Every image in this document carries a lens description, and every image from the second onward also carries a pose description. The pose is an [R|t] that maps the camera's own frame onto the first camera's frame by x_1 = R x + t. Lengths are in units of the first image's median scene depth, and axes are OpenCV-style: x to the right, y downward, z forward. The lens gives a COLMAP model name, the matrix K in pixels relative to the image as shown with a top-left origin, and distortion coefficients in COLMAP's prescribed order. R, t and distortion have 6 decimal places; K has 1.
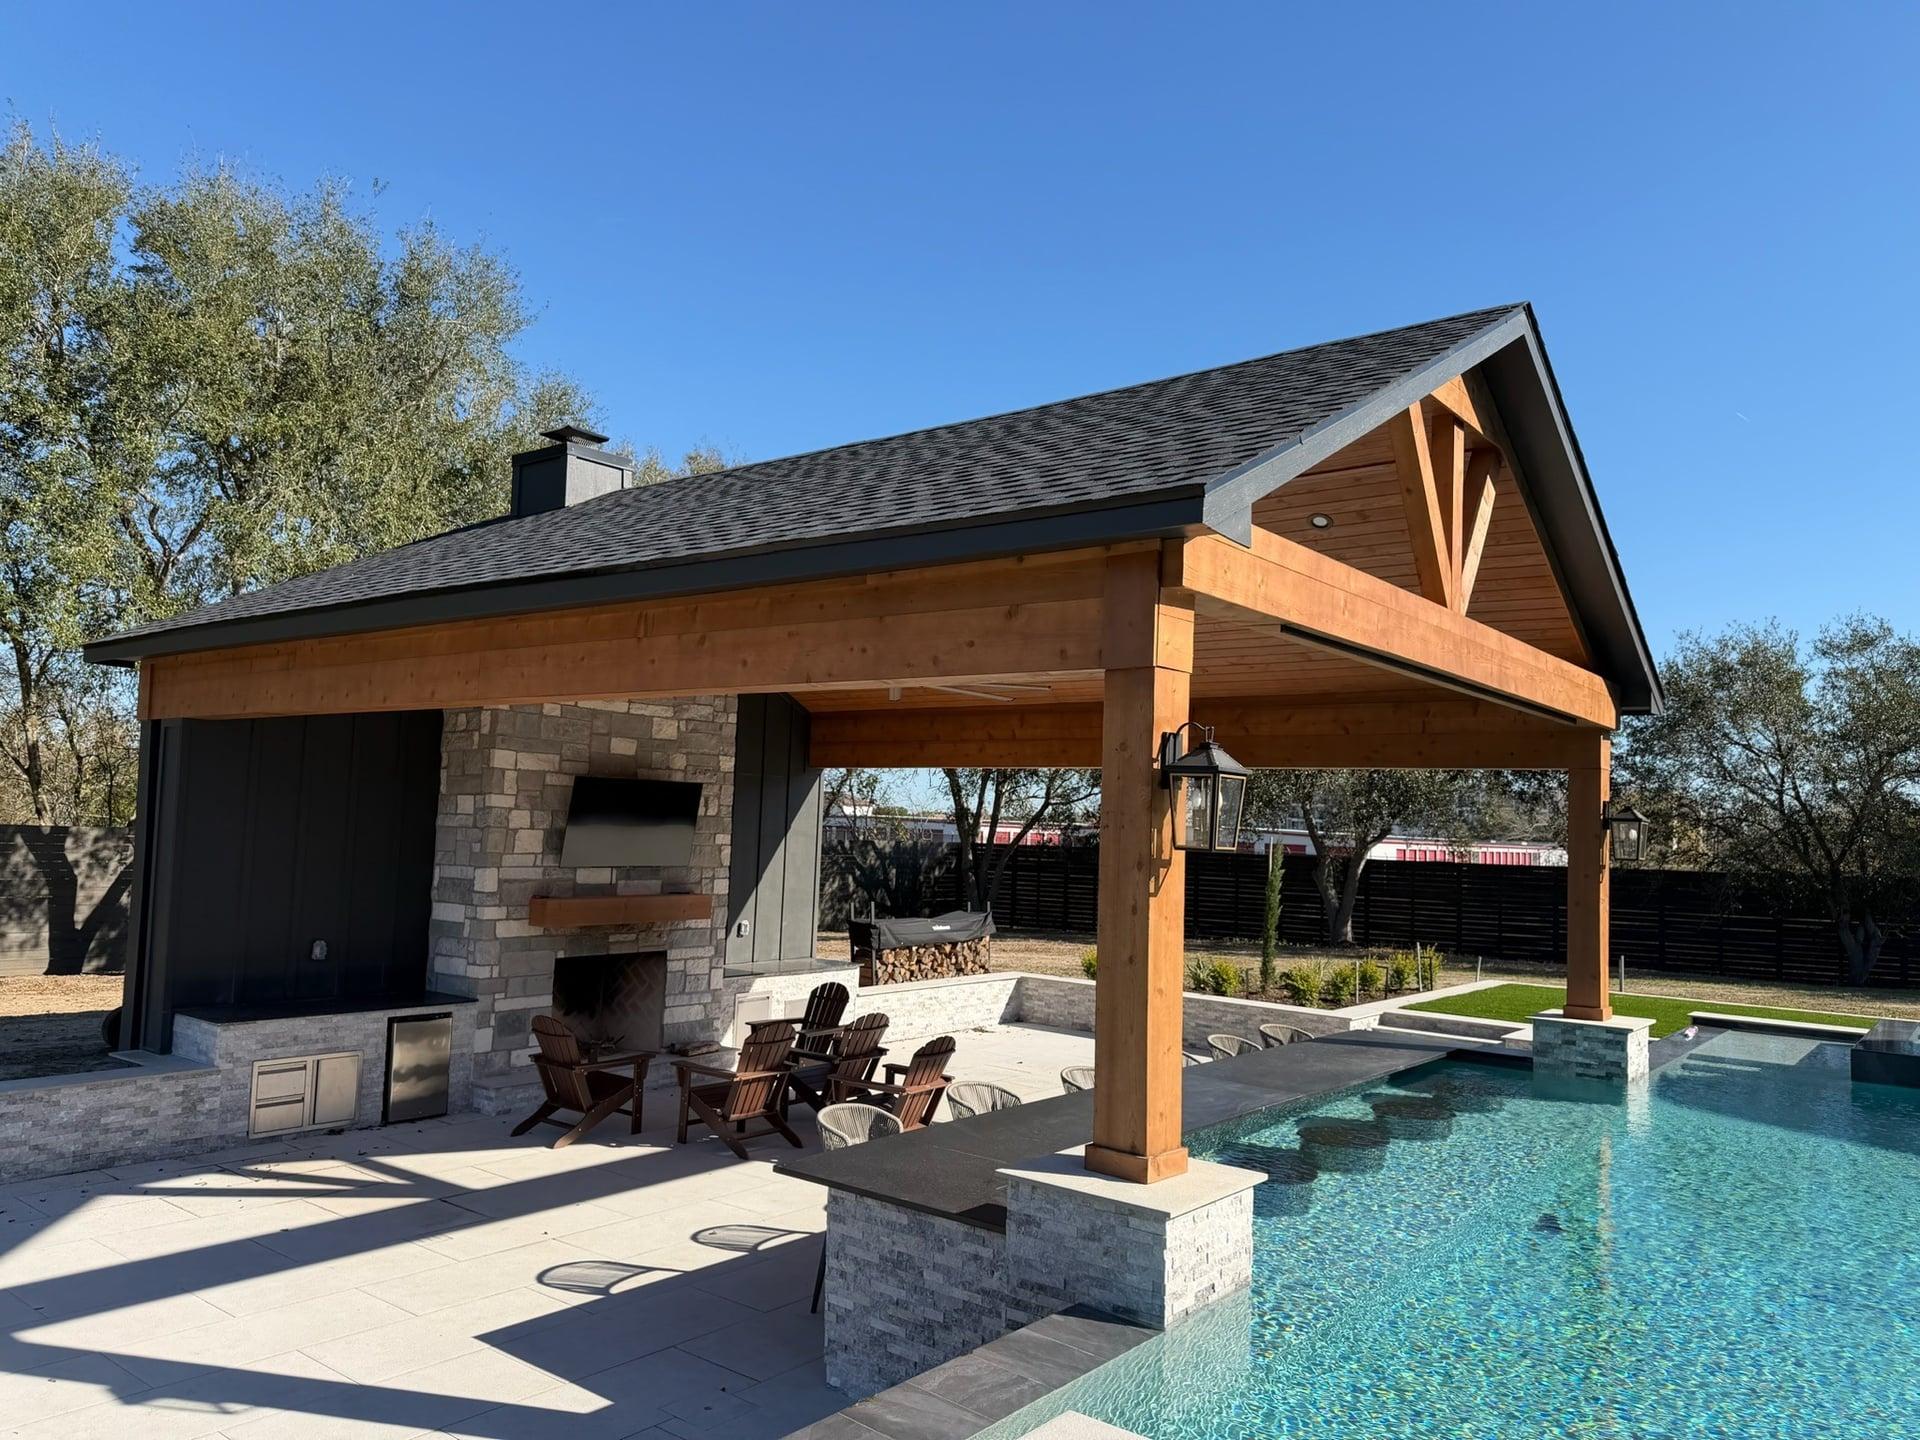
lens RADIAL K [[1333.5, 0, 953.2], [0, 1333.5, 730.5], [0, 0, 1]] dist [0.123071, -0.188359]
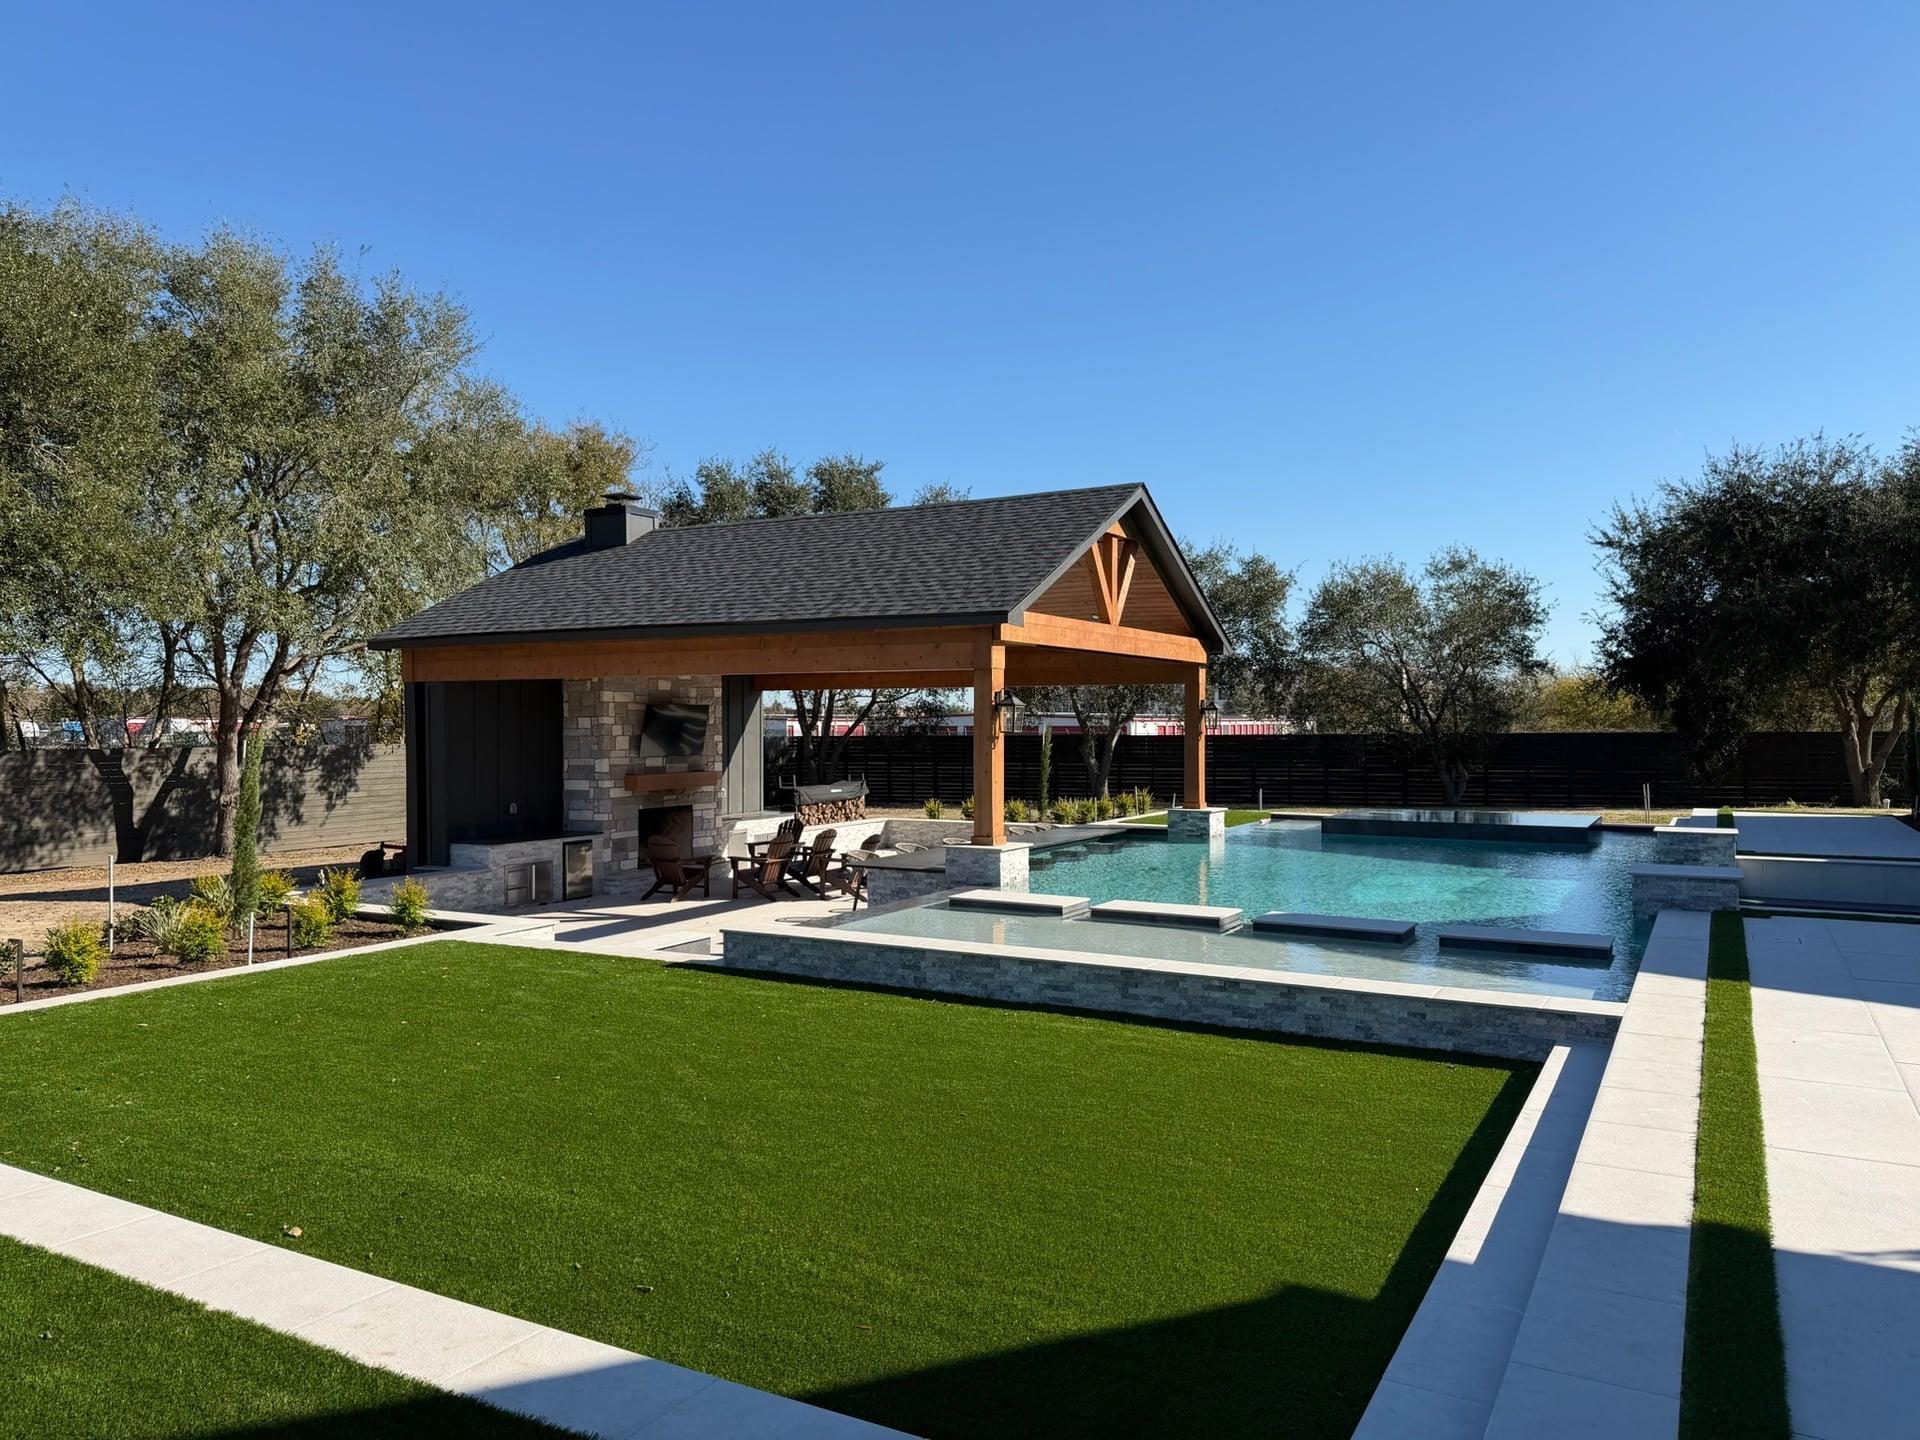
lens RADIAL K [[1333.5, 0, 953.2], [0, 1333.5, 730.5], [0, 0, 1]] dist [0.123071, -0.188359]
pose [[0.987289, -0.038232, 0.154268, -0.163190], [0.025485, 0.996158, 0.083779, -0.068765], [-0.156879, -0.078782, 0.984471, -0.780739]]
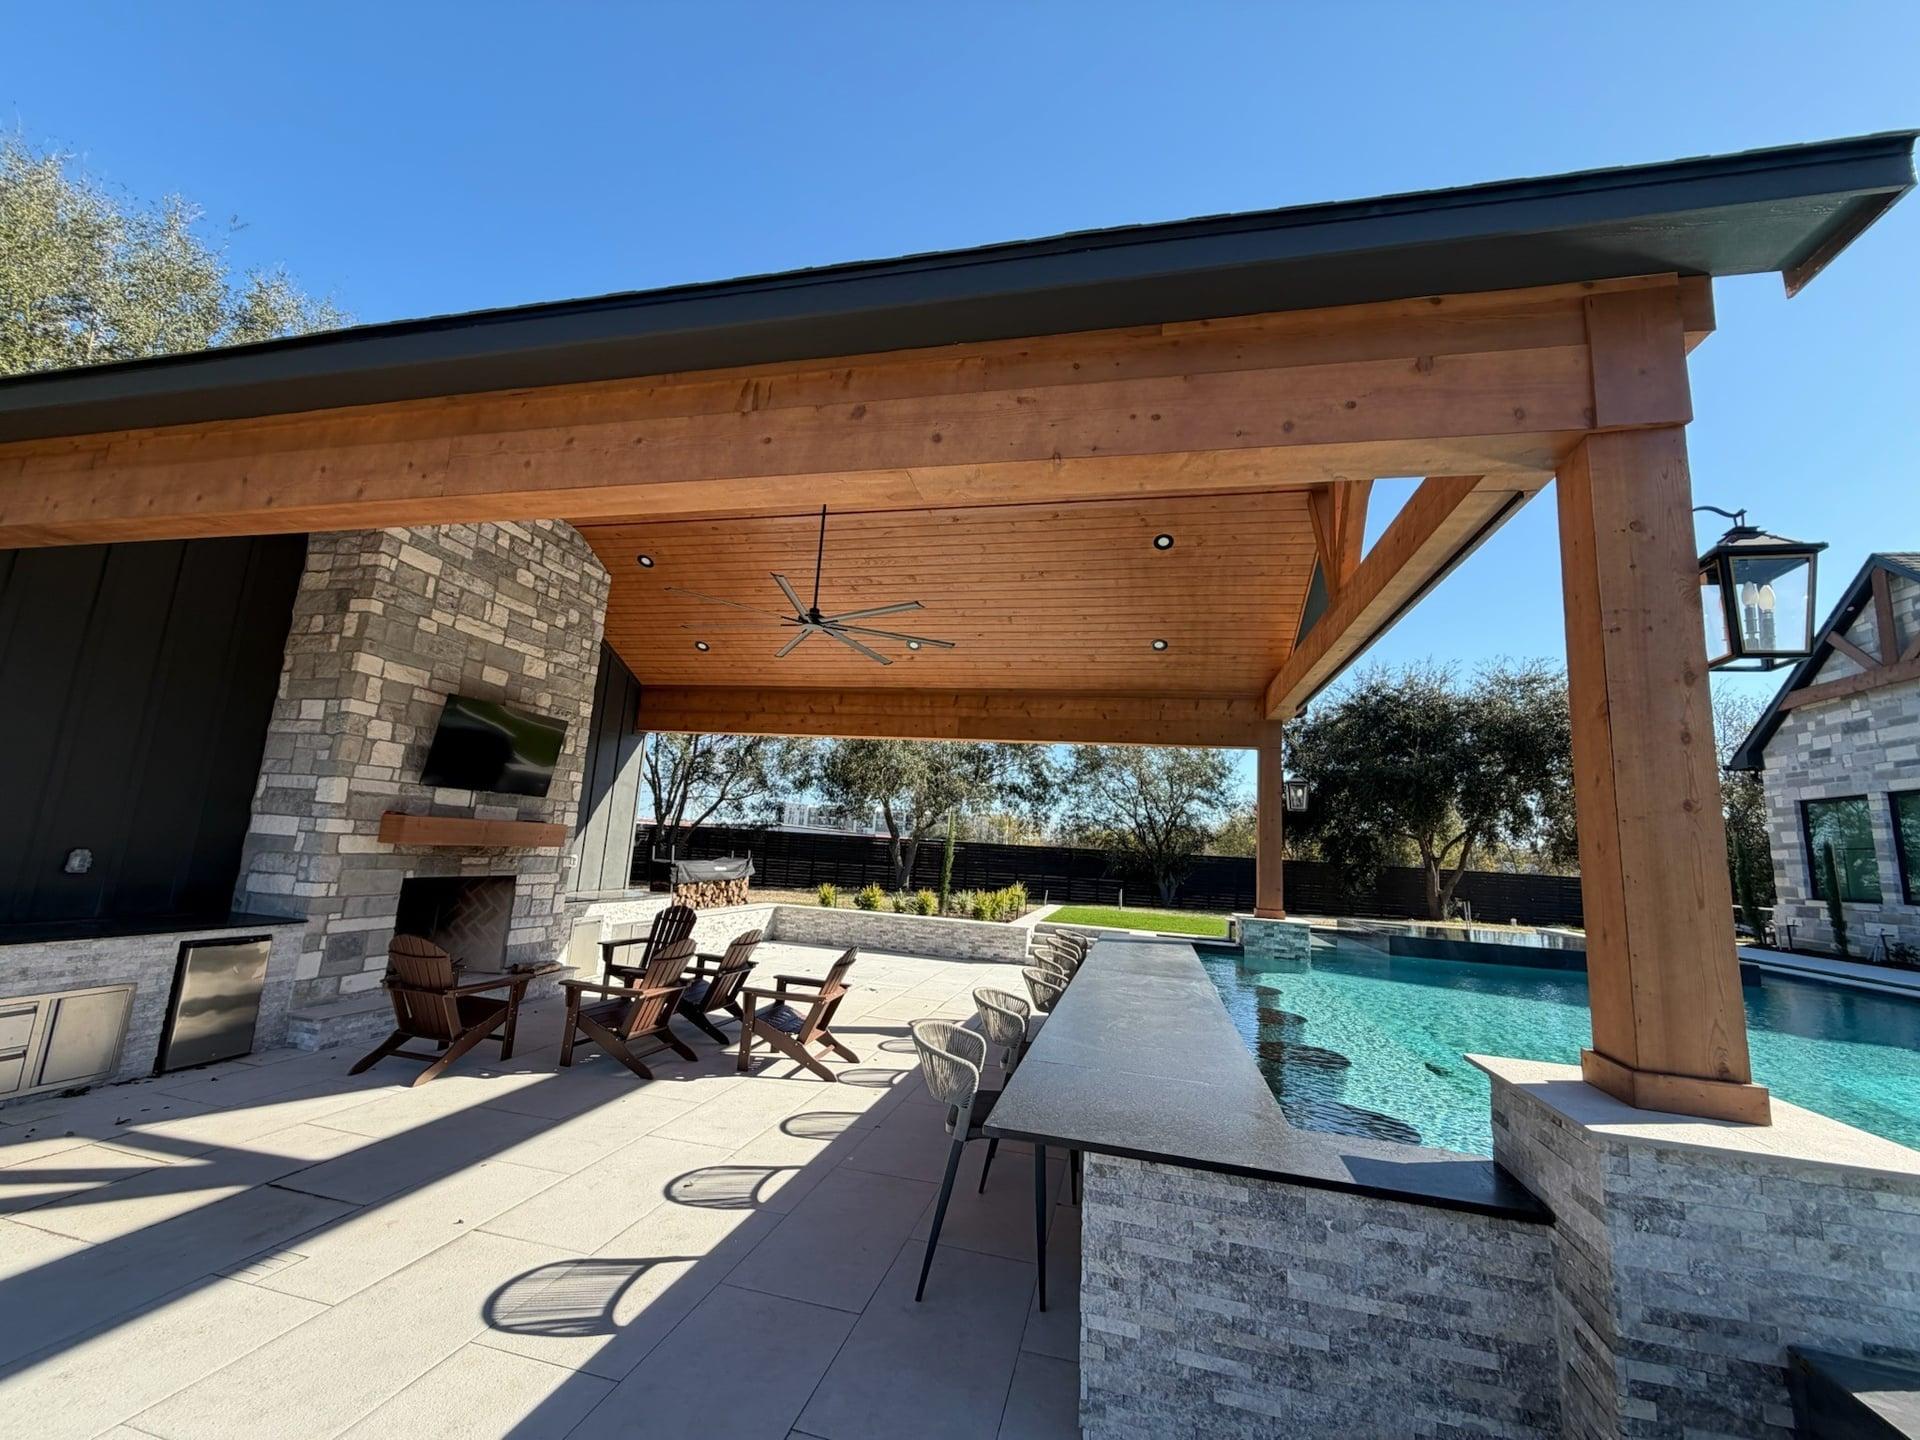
lens RADIAL K [[759.7, 0, 948.8], [0, 759.7, 721.7], [0, 0, 1]] dist [-0.008051, 0.004690]
pose [[0.909526, 0.089450, 0.405907, -0.175495], [-0.060280, 0.994631, -0.084115, 0.081807], [-0.411252, 0.052037, 0.910035, 0.349400]]
